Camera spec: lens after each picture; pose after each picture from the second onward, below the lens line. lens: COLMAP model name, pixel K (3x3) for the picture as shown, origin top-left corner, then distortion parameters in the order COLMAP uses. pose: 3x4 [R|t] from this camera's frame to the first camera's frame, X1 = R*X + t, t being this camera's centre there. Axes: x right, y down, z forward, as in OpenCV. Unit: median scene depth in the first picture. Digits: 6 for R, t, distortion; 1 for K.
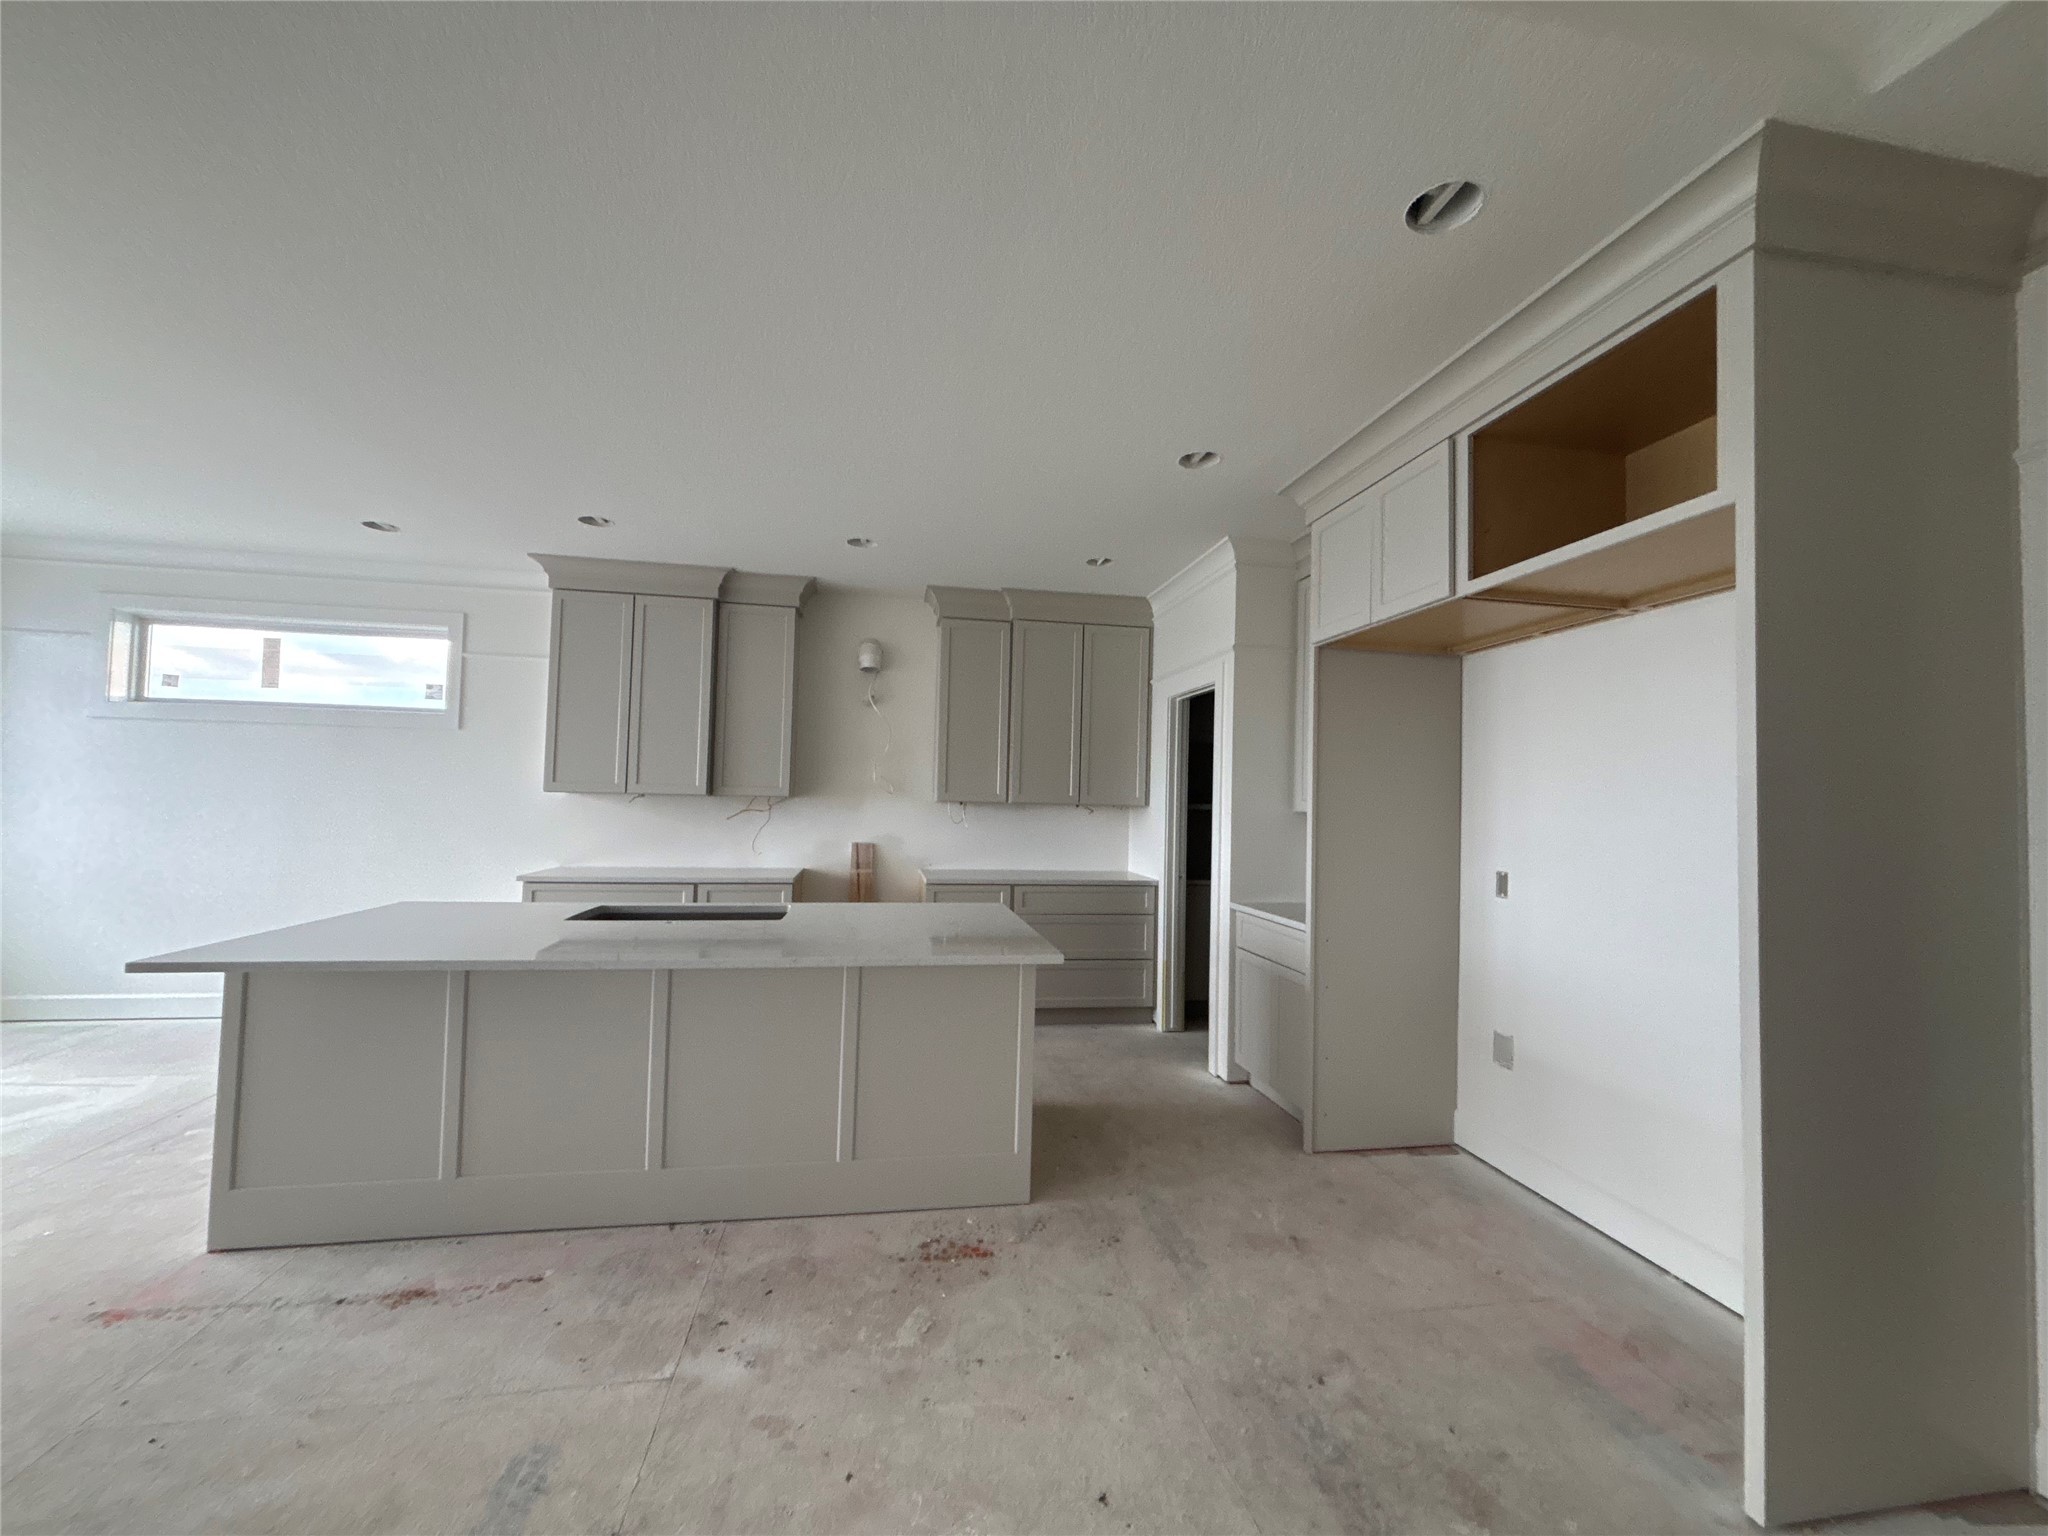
lens RADIAL K [[826.1, 0, 1020.5], [0, 826.1, 768.1], [0, 0, 1]] dist [0.004954, 0.000575]
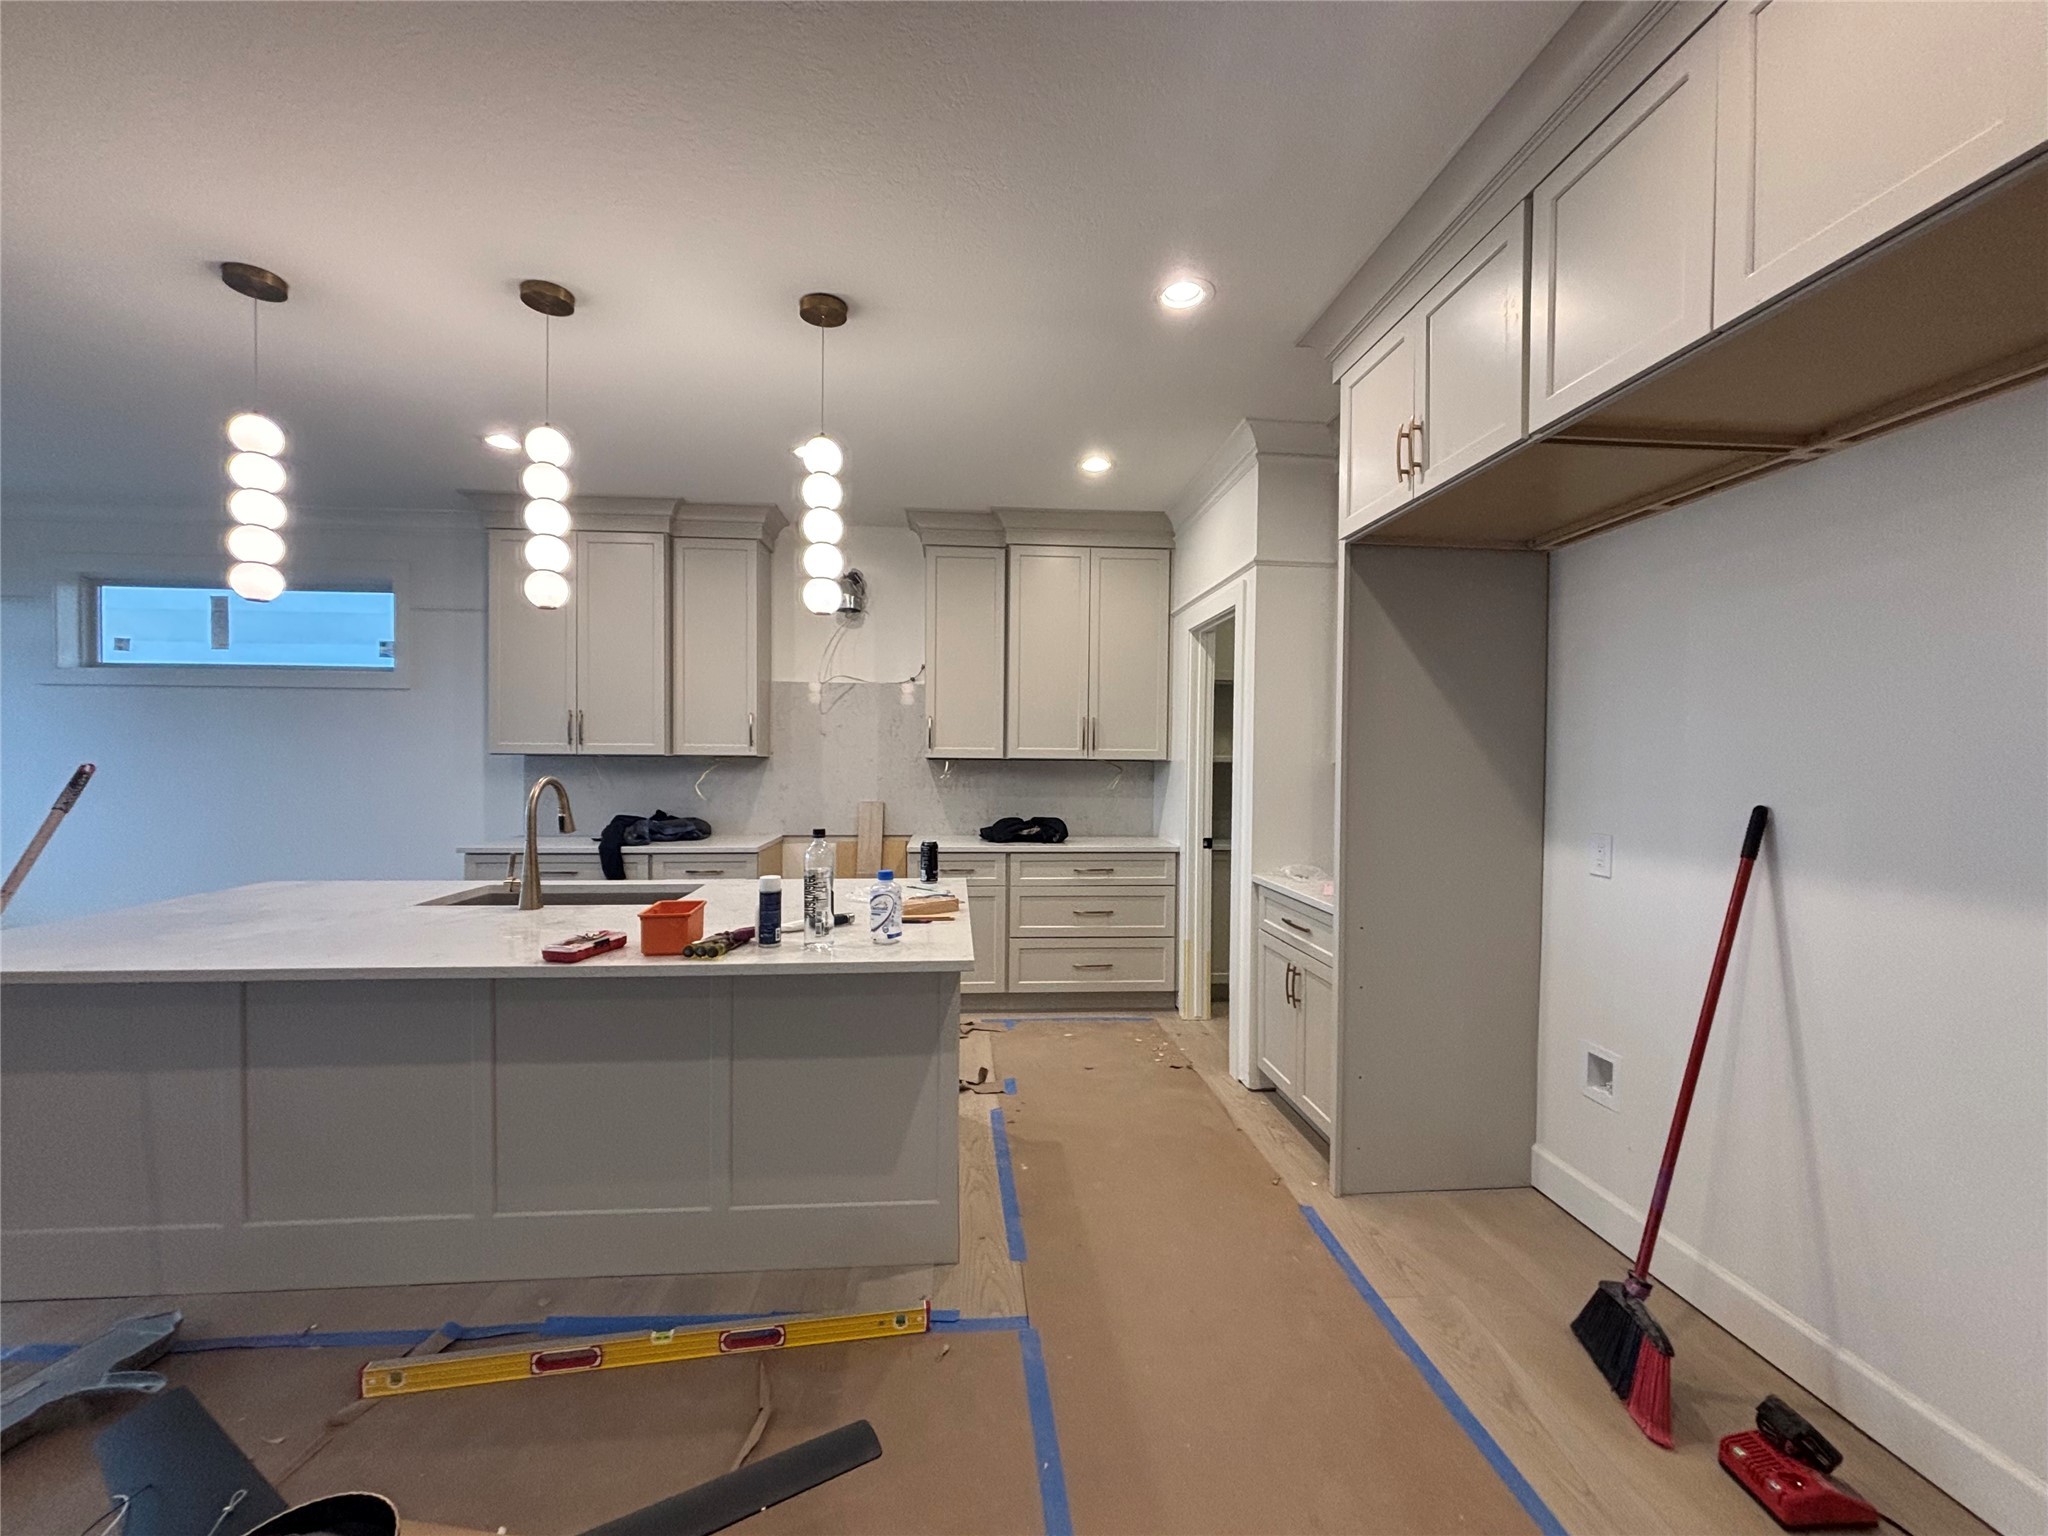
lens RADIAL K [[826.1, 0, 1025.0], [0, 826.1, 769.3], [0, 0, 1]] dist [0.004954, 0.000575]
pose [[0.995699, -0.016095, -0.091233, 0.088449], [0.021359, 0.998145, 0.057020, 0.004821], [0.090146, -0.058723, 0.994196, 0.142604]]
